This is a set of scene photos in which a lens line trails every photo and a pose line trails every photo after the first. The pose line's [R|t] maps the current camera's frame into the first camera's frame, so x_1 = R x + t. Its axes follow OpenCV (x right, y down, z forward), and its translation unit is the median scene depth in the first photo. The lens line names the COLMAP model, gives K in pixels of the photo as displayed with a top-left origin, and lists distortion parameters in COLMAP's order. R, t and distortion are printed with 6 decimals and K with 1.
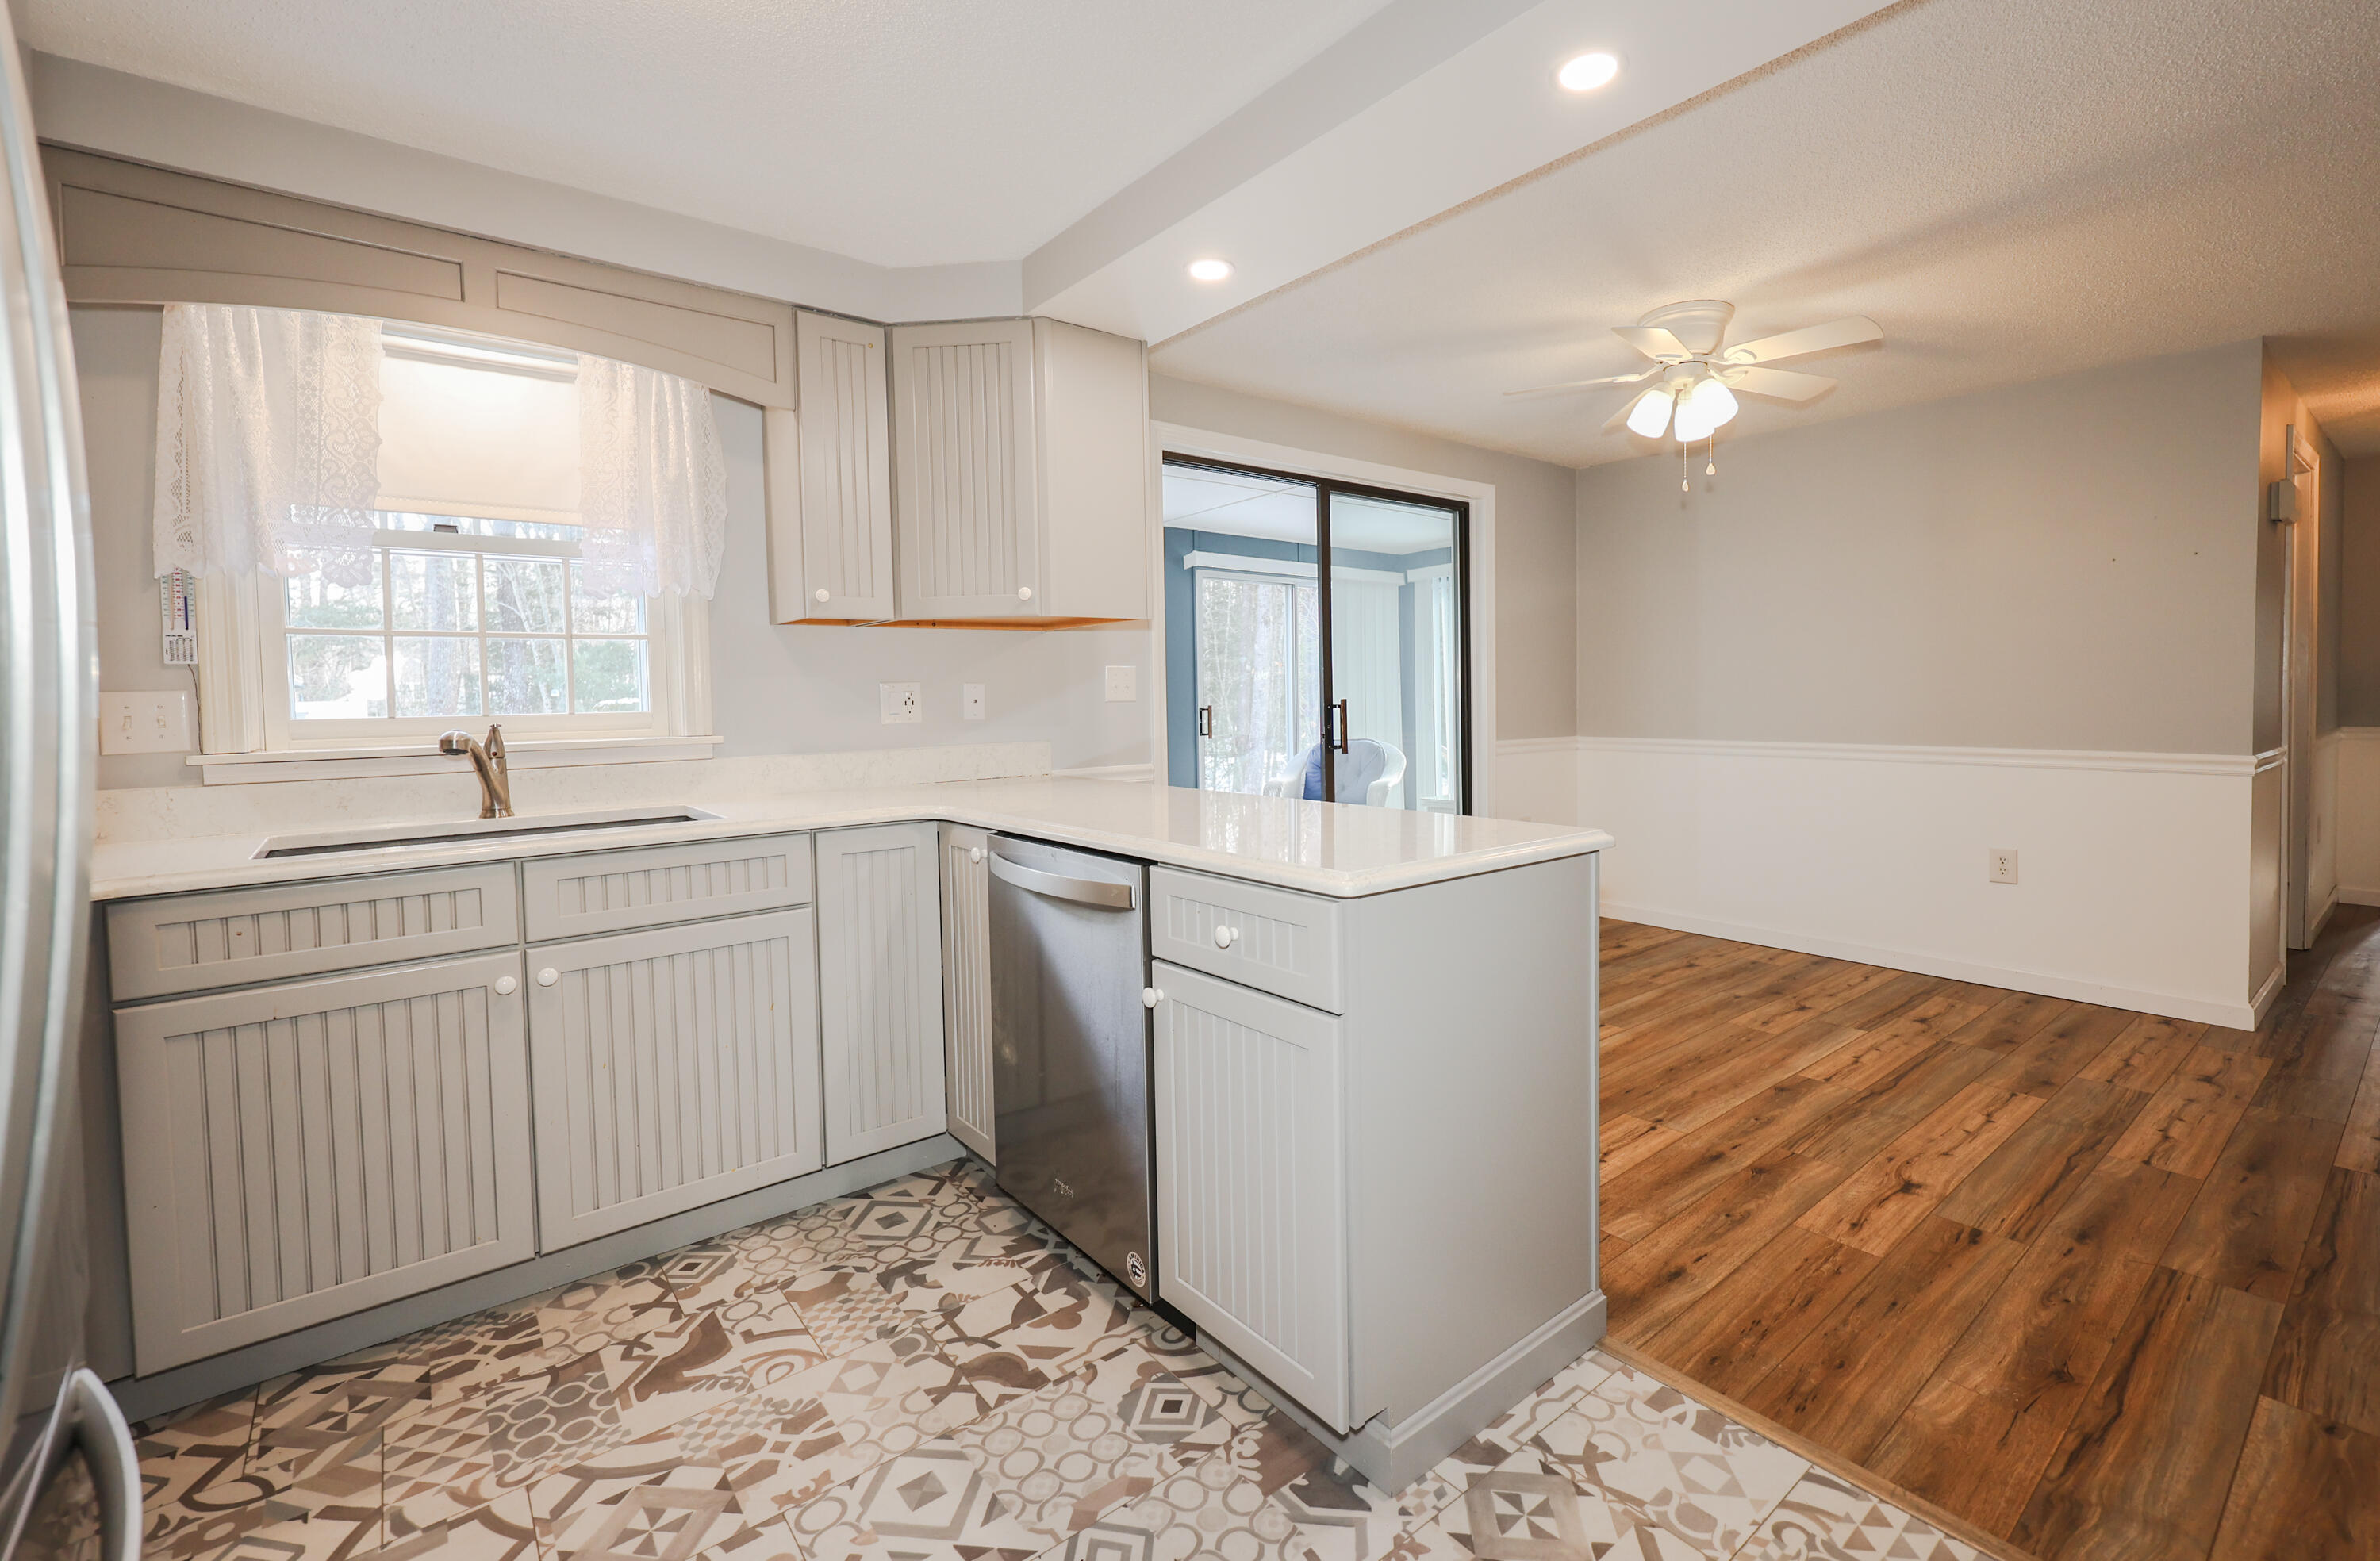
lens RADIAL K [[994.6, 0, 1300.4], [0, 994.6, 719.5], [0, 0, 1]] dist [0.010749, -0.000232]
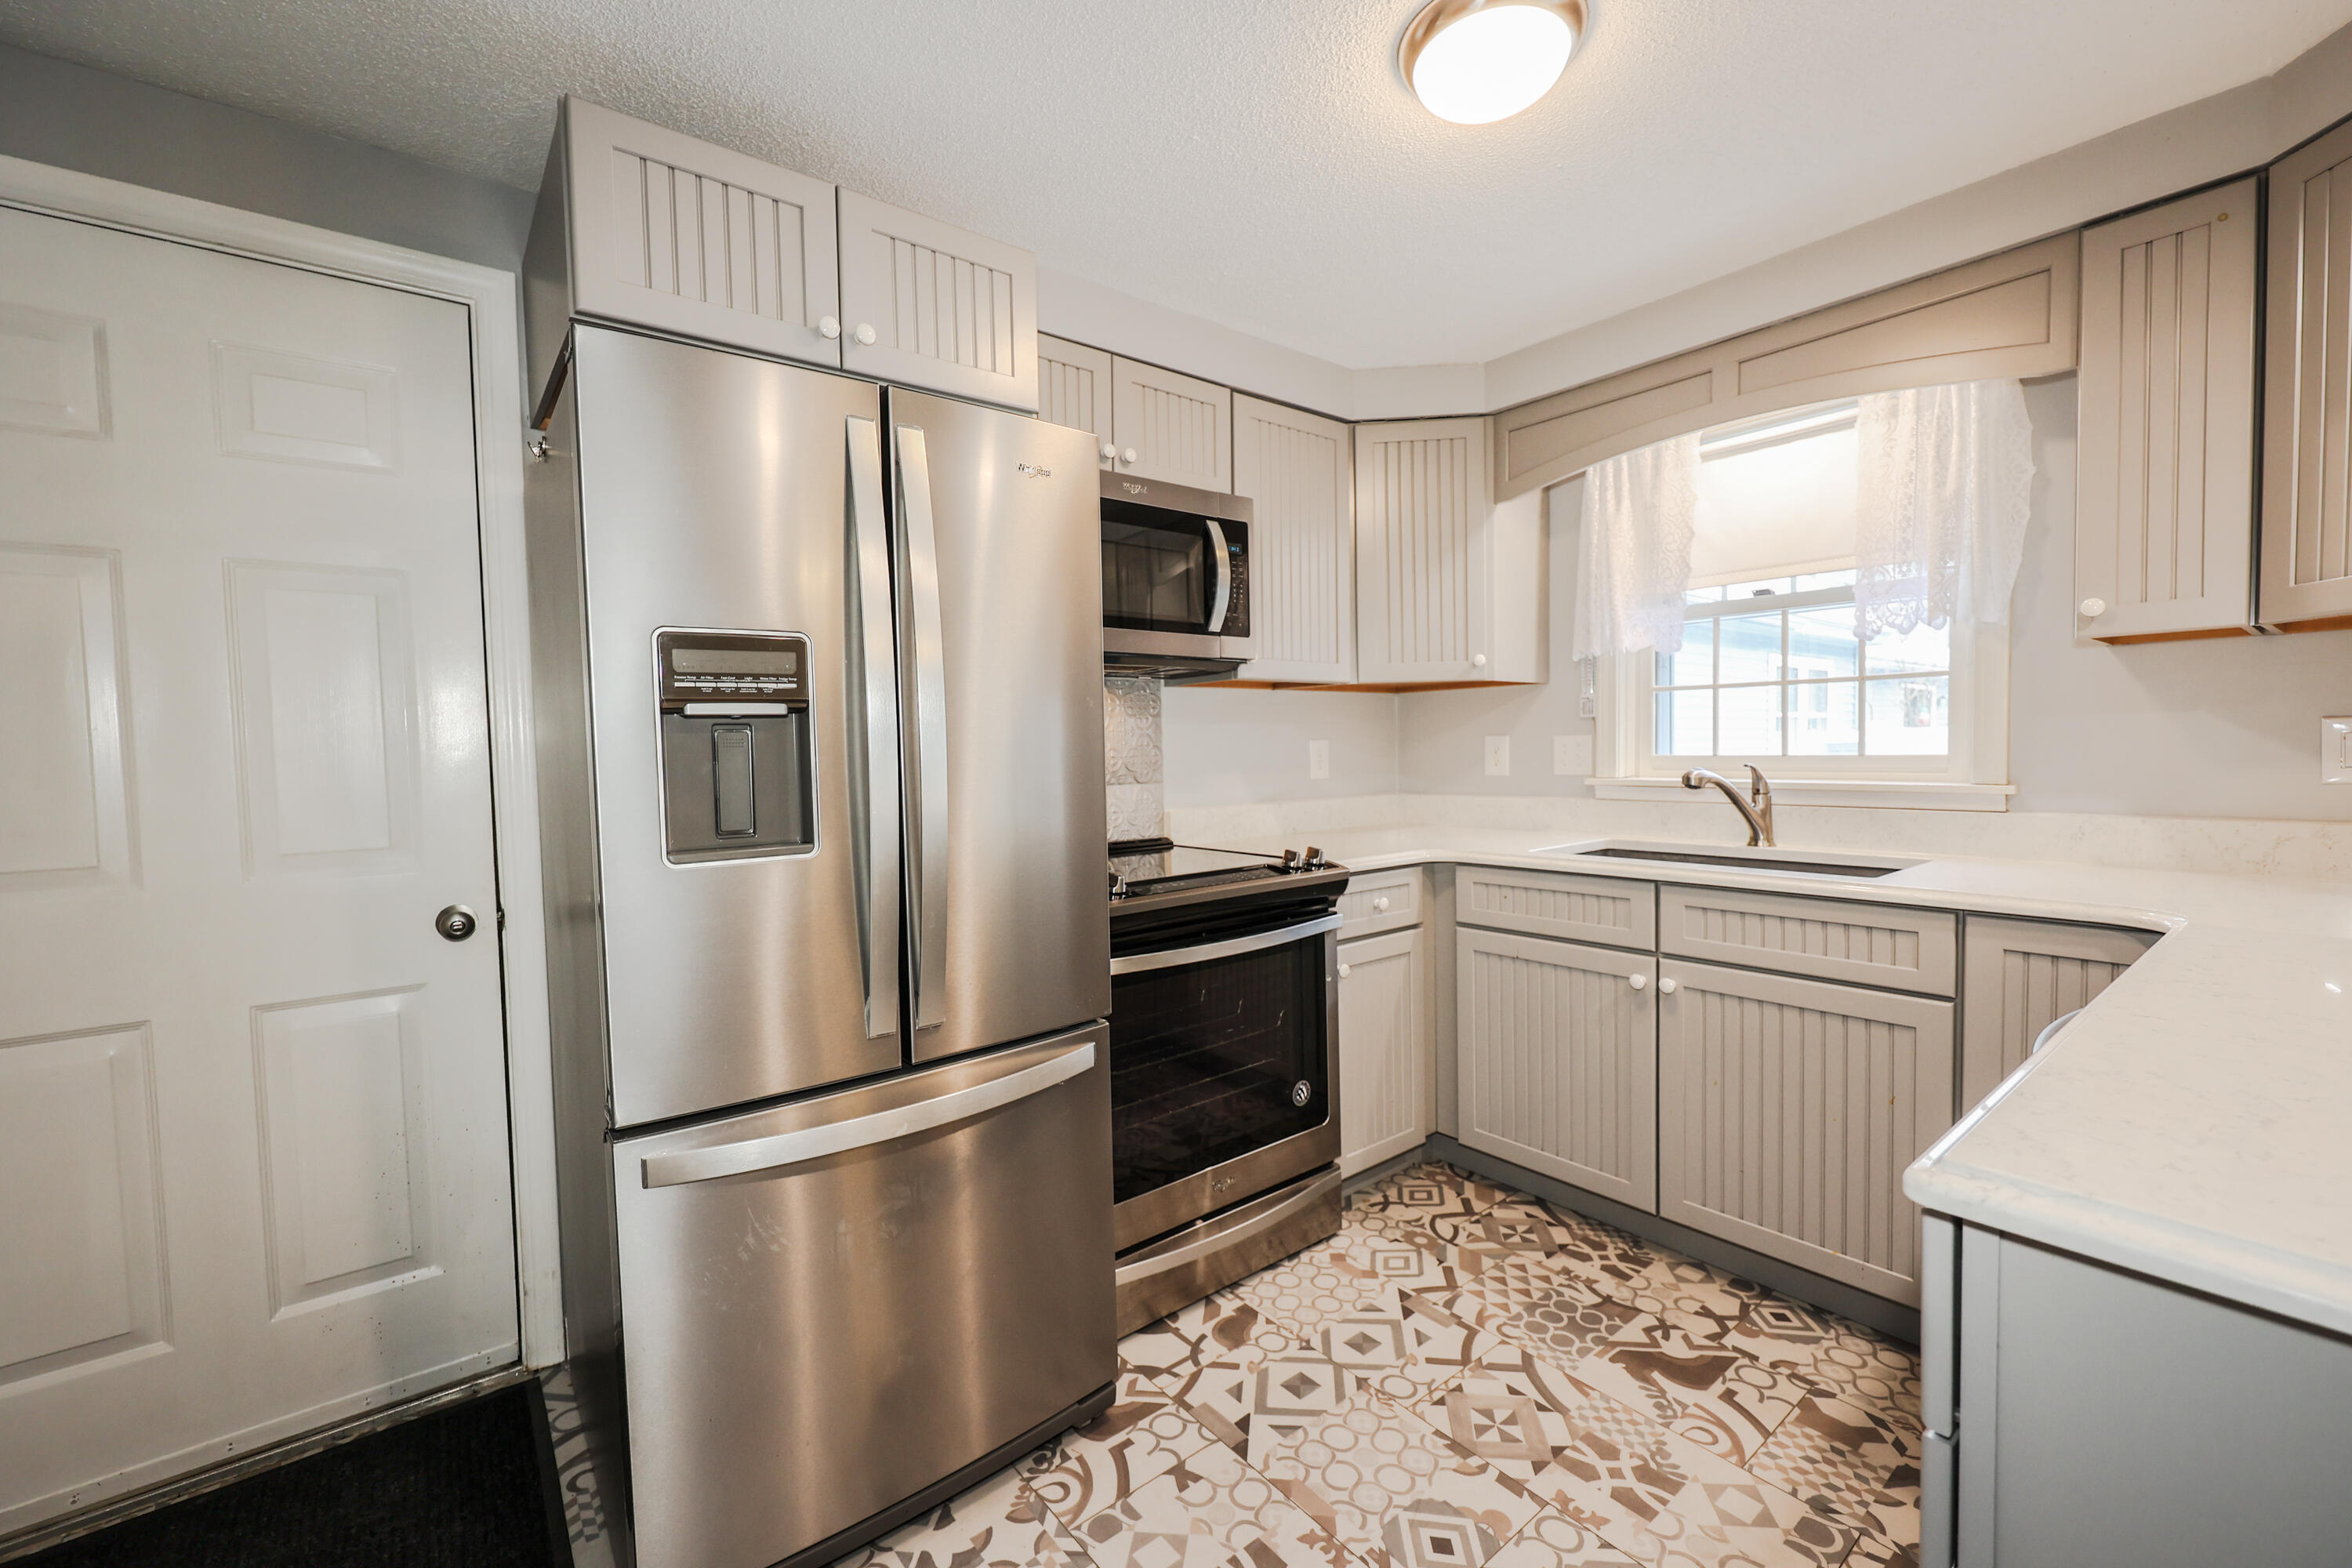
lens RADIAL K [[983.0, 0, 1181.6], [0, 983.0, 785.2], [0, 0, 1]] dist [0.010749, -0.000232]
pose [[-0.028097, 0.064798, -0.997503, 0.432264], [-0.012858, 0.997791, 0.065179, -0.047446], [0.999522, 0.014657, -0.027202, 0.510609]]
